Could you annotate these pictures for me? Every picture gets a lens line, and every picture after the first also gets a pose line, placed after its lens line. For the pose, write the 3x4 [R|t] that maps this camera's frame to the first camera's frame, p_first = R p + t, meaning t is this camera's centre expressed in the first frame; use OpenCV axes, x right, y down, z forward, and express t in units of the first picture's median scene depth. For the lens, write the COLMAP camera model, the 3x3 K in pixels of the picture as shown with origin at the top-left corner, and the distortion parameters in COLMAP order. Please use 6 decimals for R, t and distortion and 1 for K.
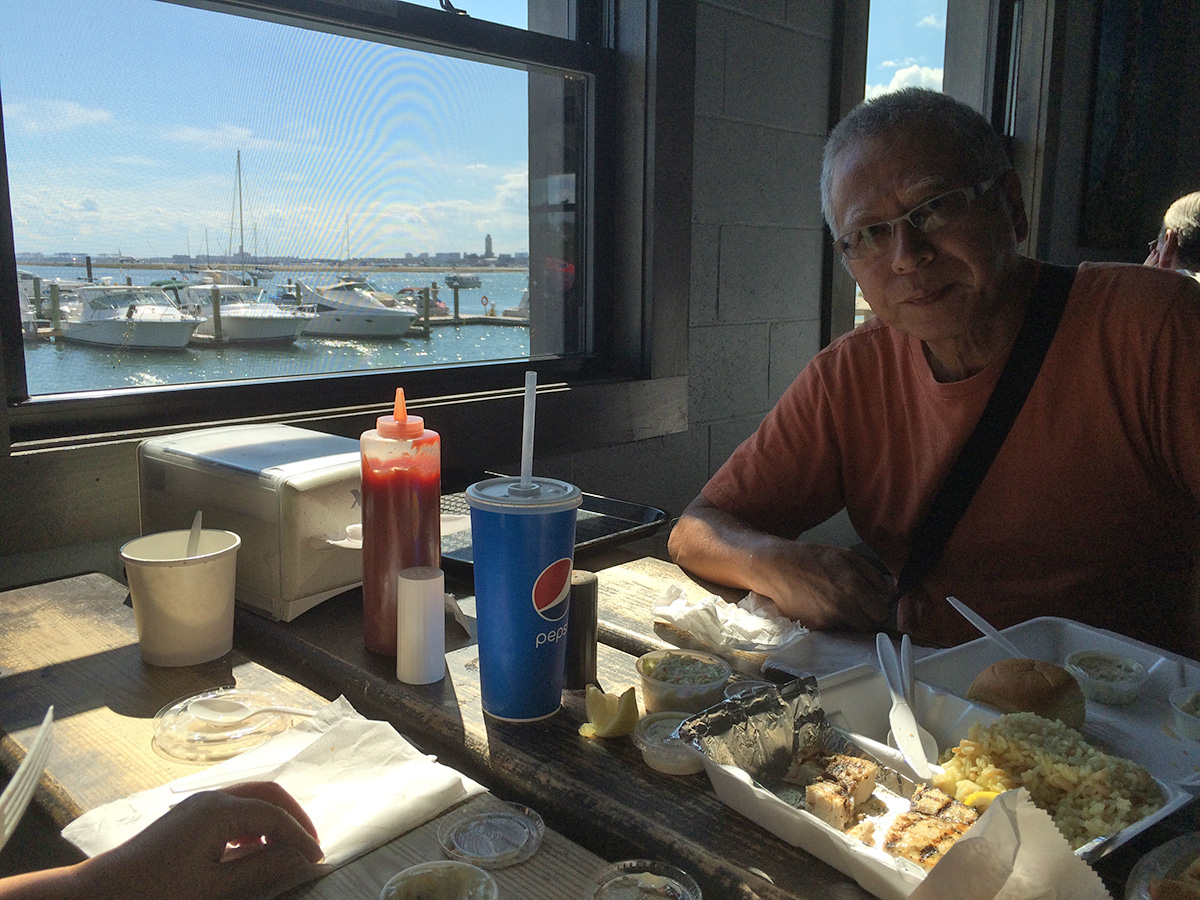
lens RADIAL K [[1027.8, 0, 600.0], [0, 1027.8, 450.0], [0, 0, 1]] dist [0.057459, -0.088770]
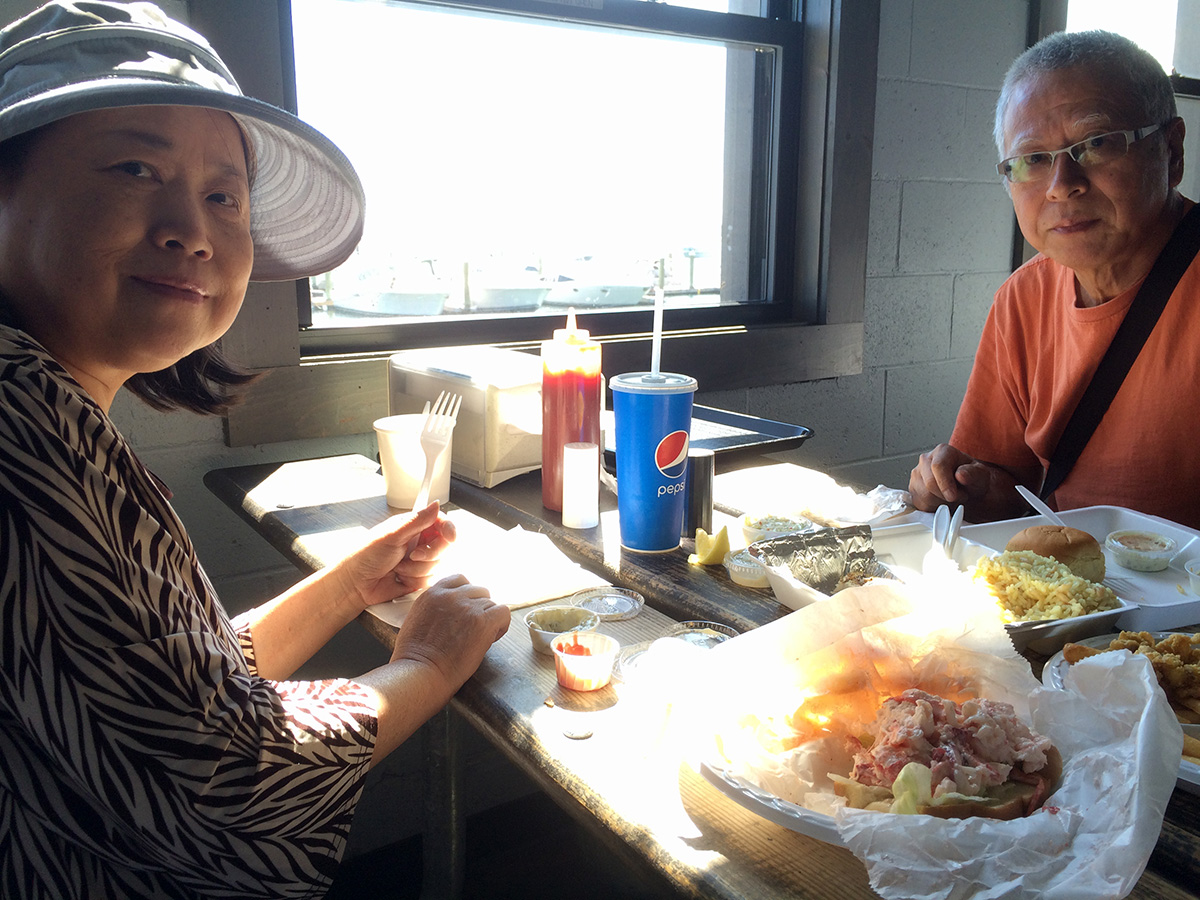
lens RADIAL K [[1060.2, 0, 600.0], [0, 1060.2, 450.0], [0, 0, 1]] dist [0.000938, 0.110030]
pose [[0.973953, 0.029614, -0.224806, 0.158317], [-0.024857, 0.999404, 0.023962, 0.092310], [0.225382, -0.017750, 0.974109, -0.326809]]
